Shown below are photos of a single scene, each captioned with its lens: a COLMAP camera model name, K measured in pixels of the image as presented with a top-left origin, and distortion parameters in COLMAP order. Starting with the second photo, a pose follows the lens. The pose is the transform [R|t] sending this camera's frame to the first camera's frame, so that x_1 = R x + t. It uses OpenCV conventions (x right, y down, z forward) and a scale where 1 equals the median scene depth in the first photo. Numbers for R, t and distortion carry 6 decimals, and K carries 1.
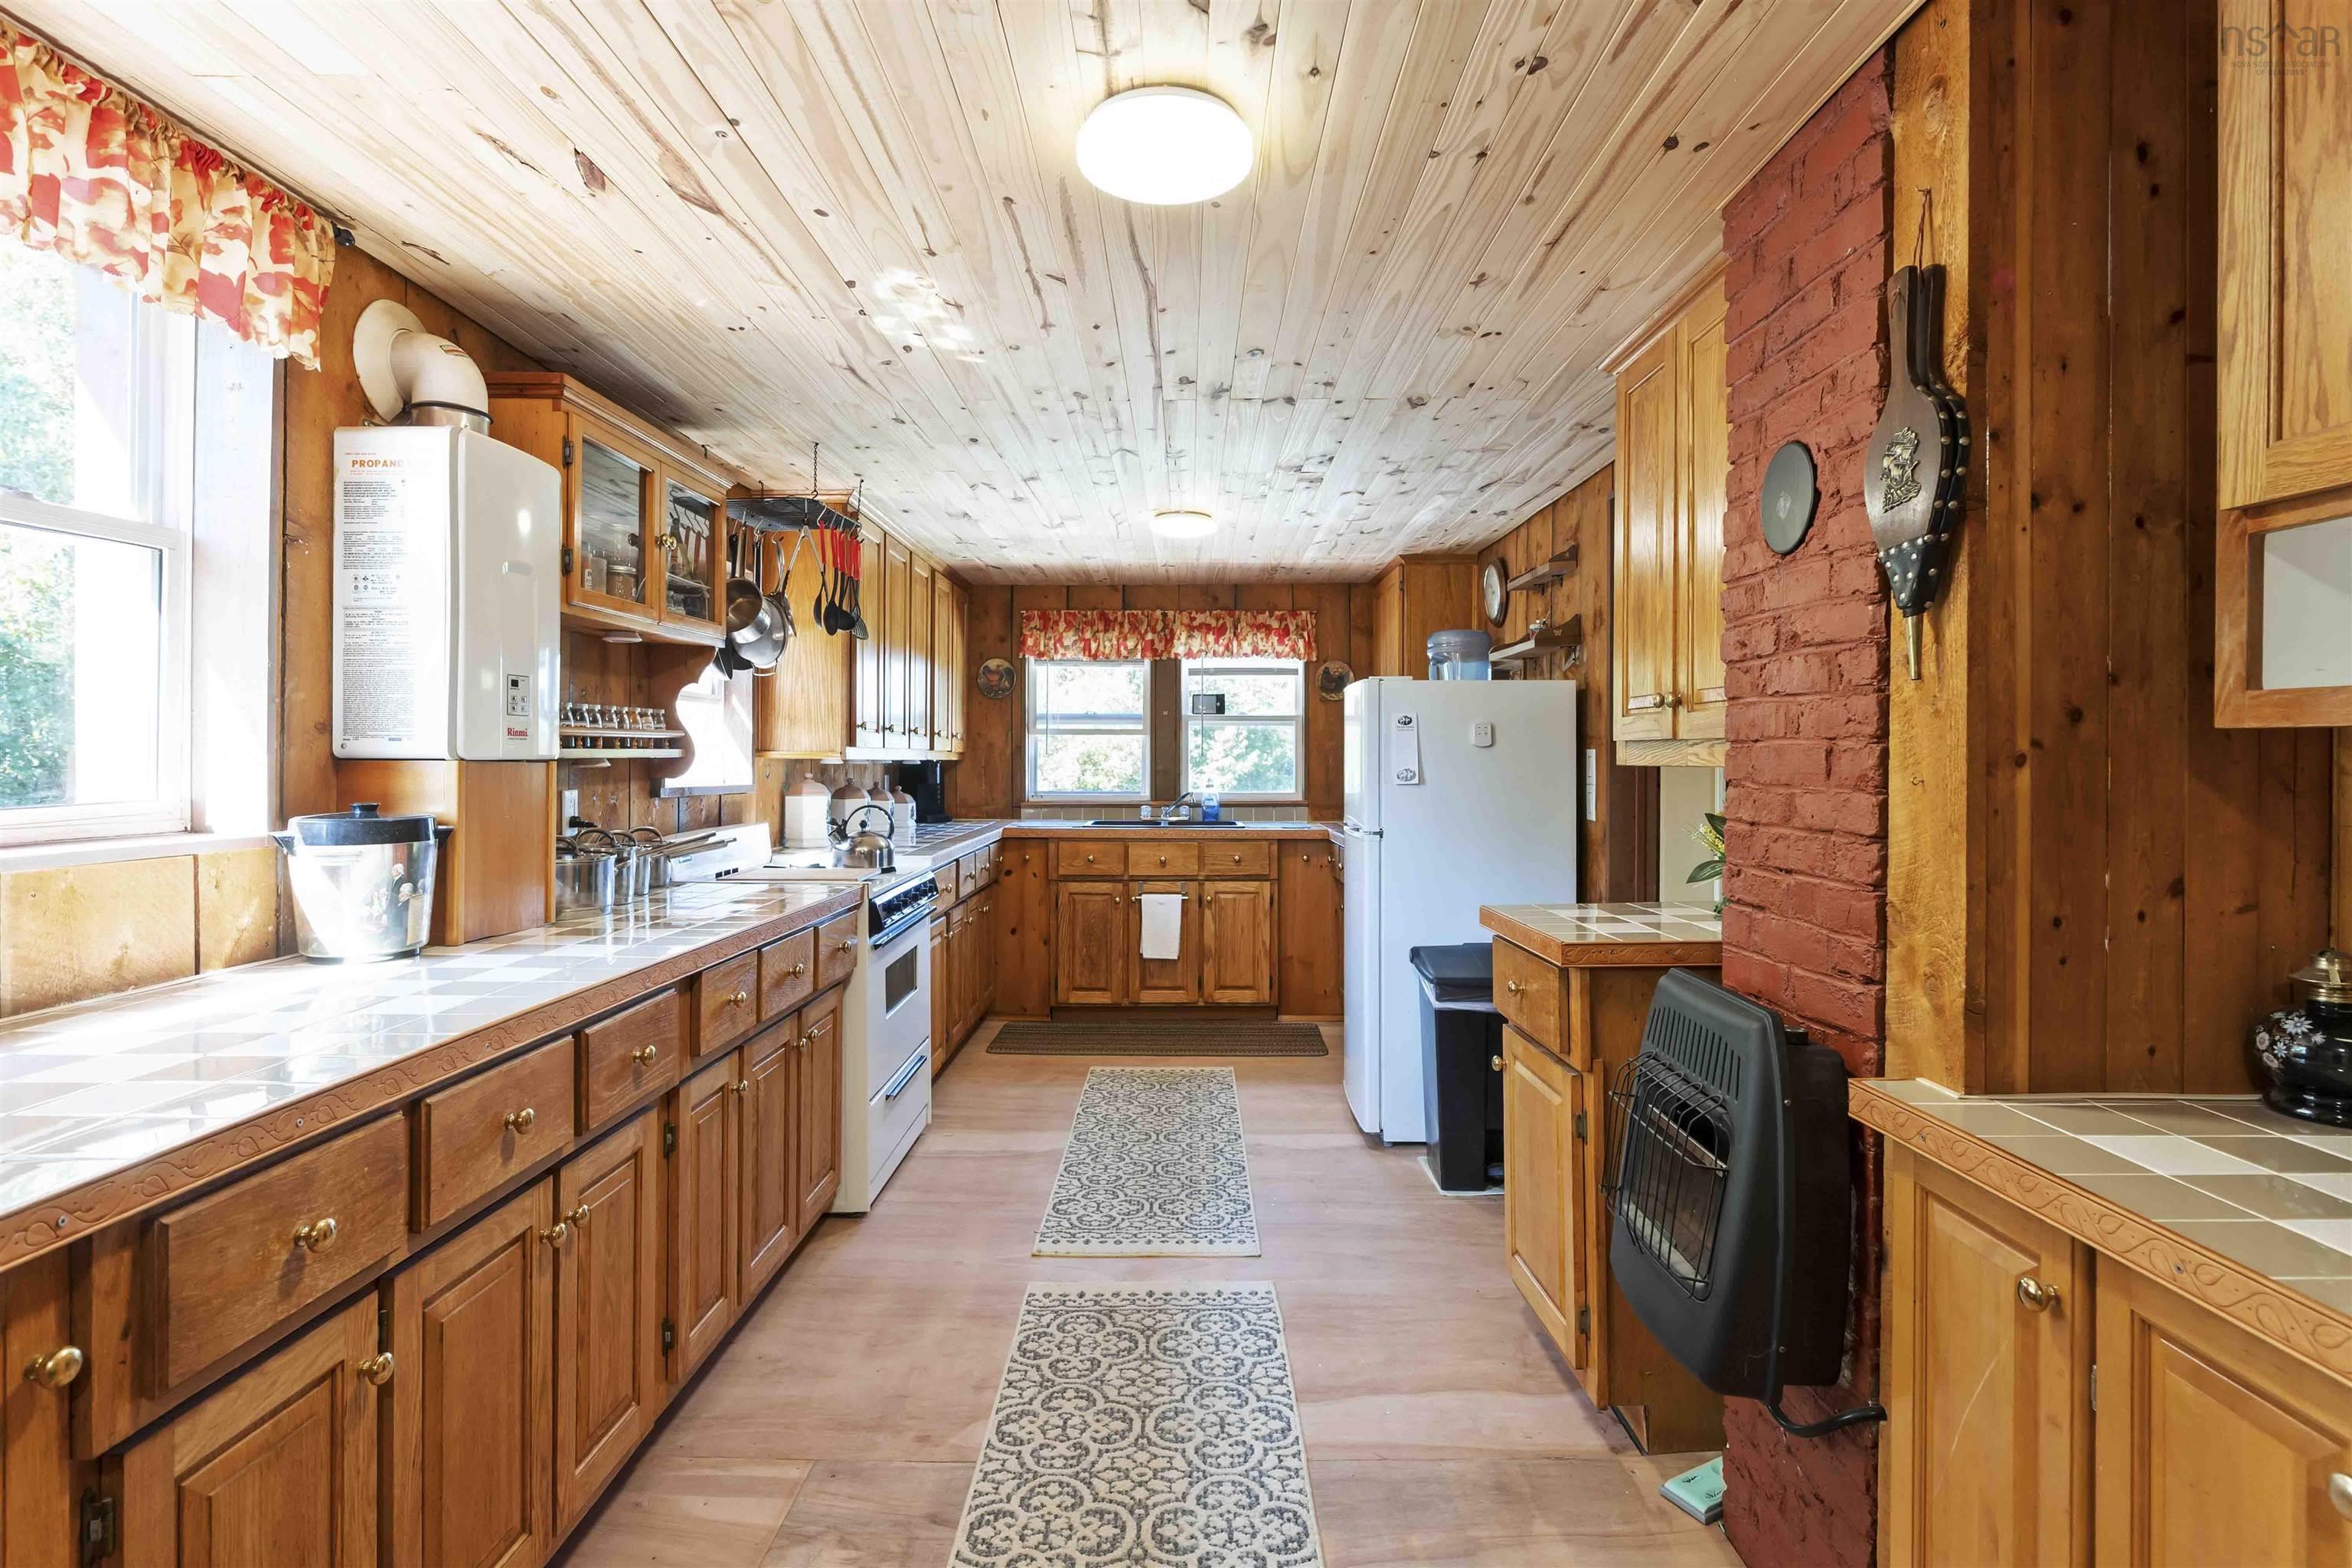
lens RADIAL K [[1157.7, 0, 1179.3], [0, 1157.7, 768.6], [0, 0, 1]] dist [0.000163, -0.000054]
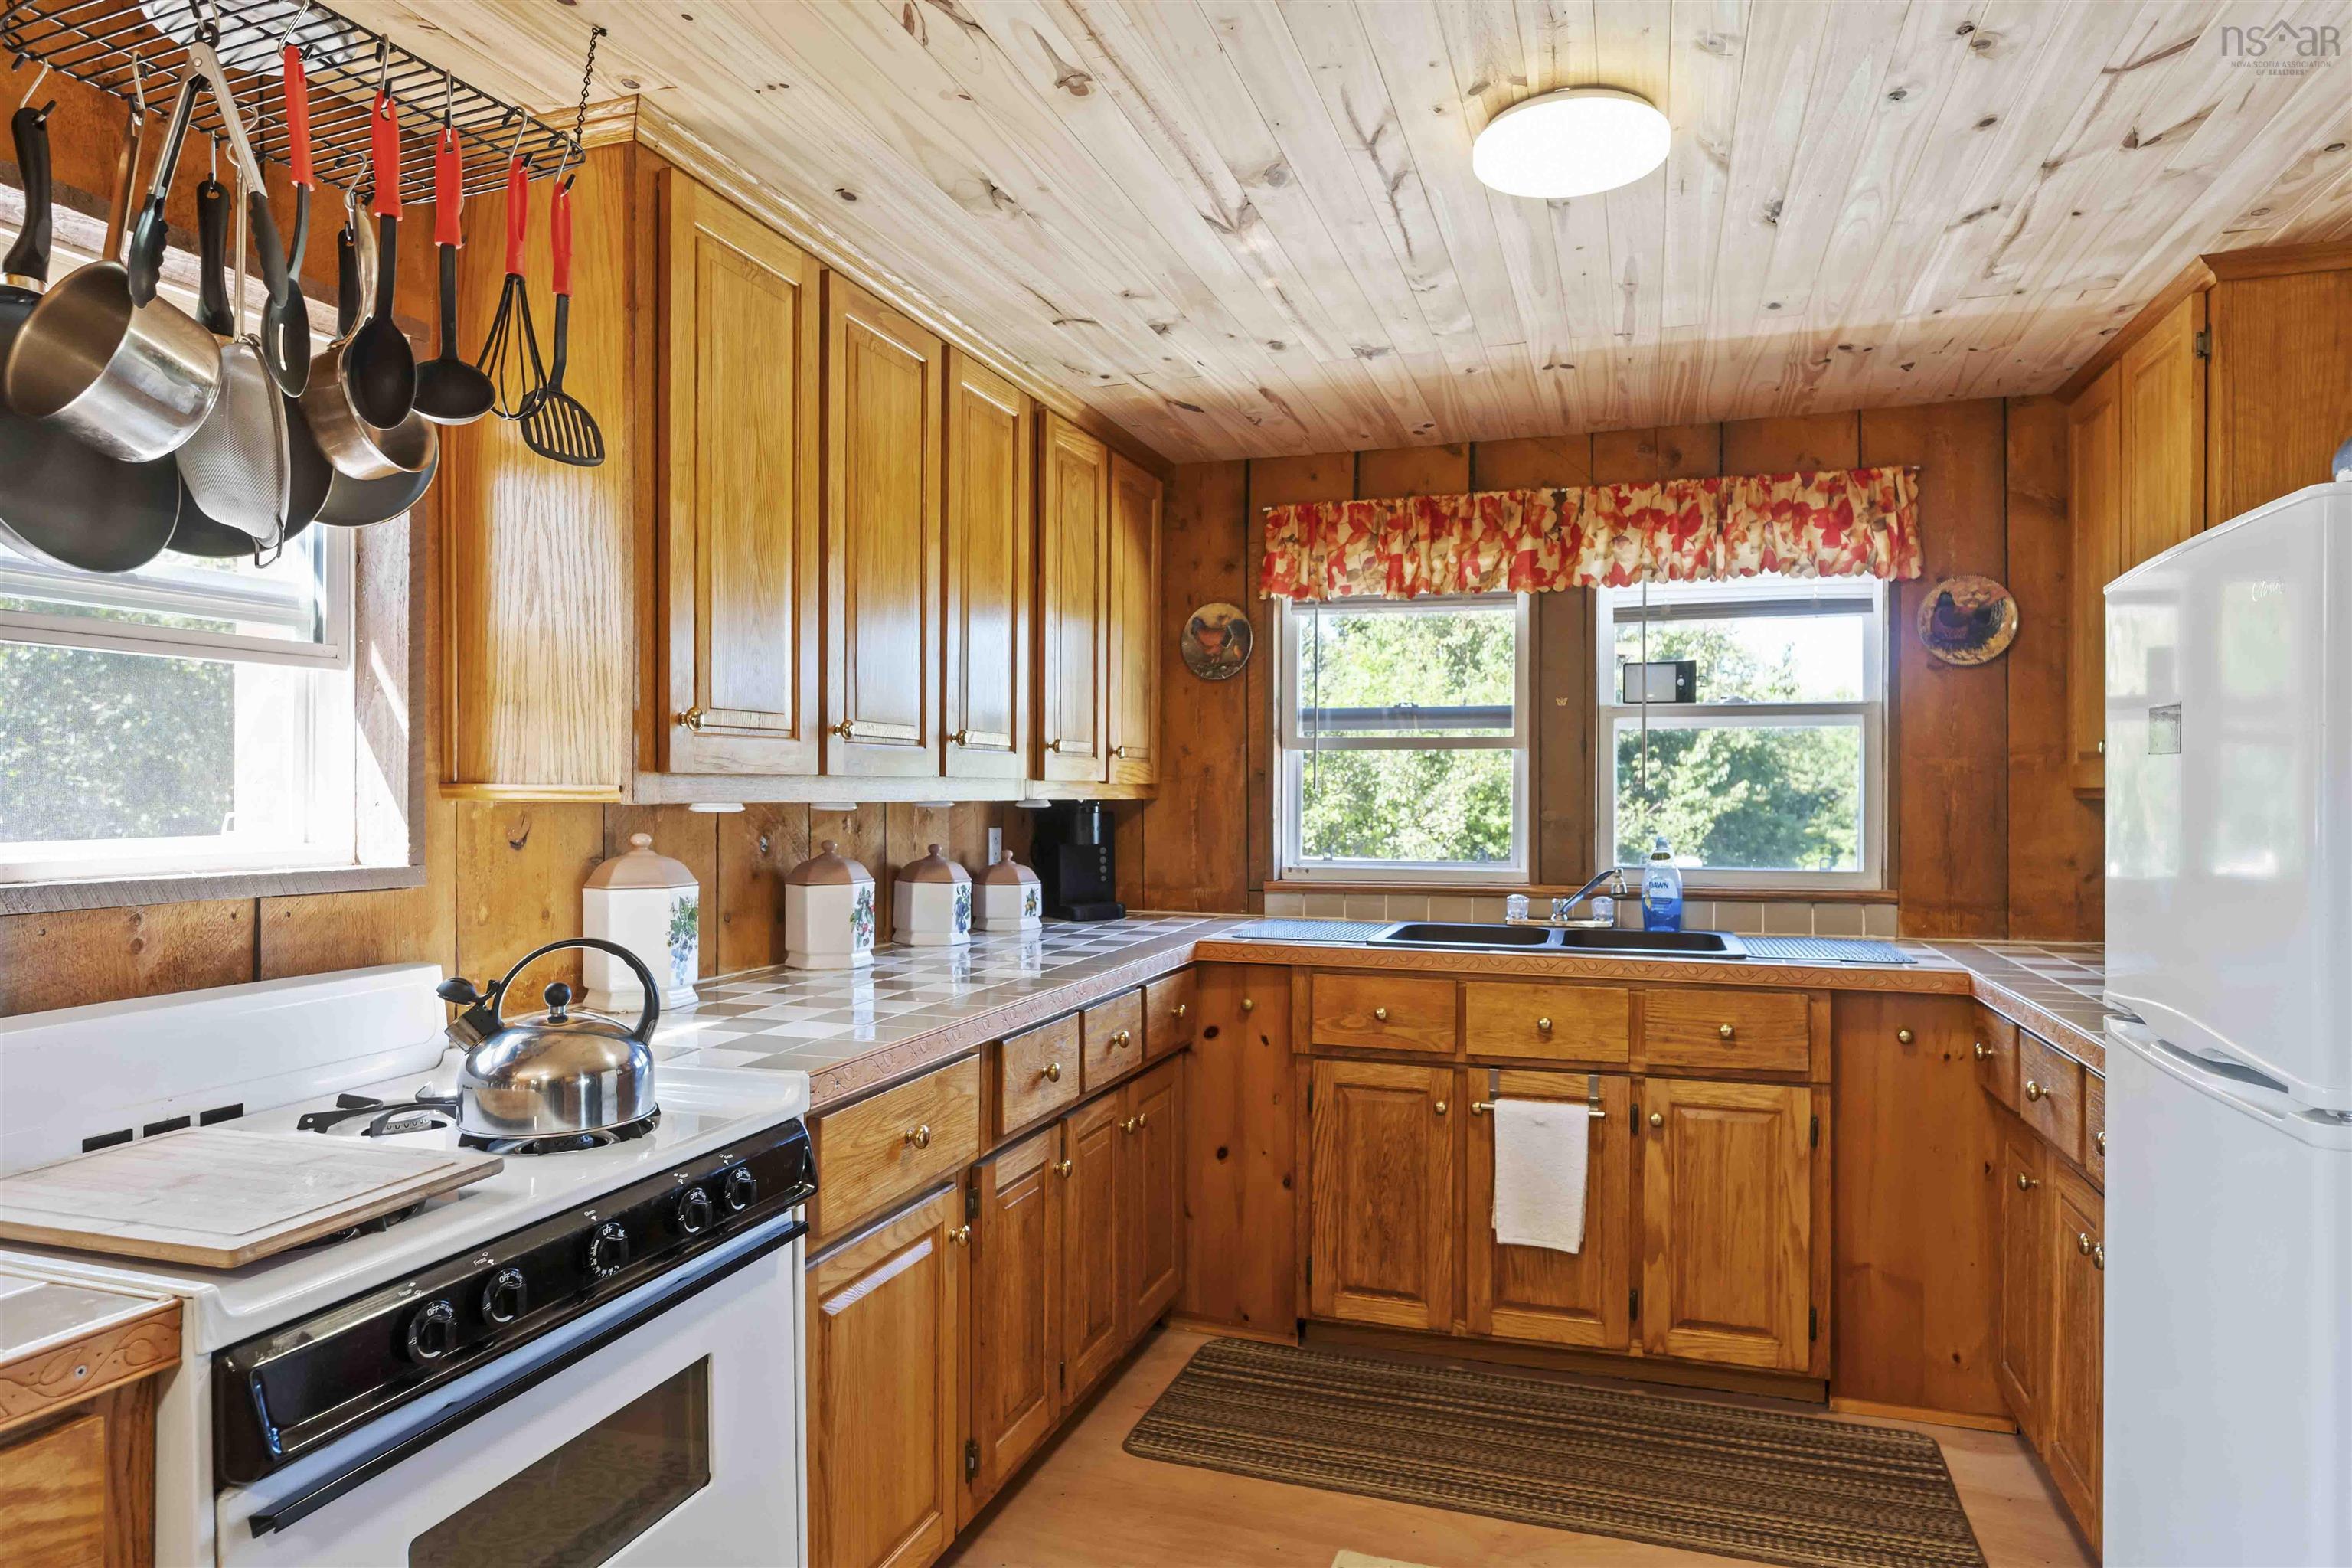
lens RADIAL K [[1248.9, 0, 1162.6], [0, 1248.9, 793.8], [0, 0, 1]] dist [-0.002022, 0.000145]
pose [[0.934492, 0.001726, -0.355981, 0.018706], [-0.003549, 0.999984, -0.004468, -0.007403], [0.355968, 0.005439, 0.934482, 0.480958]]
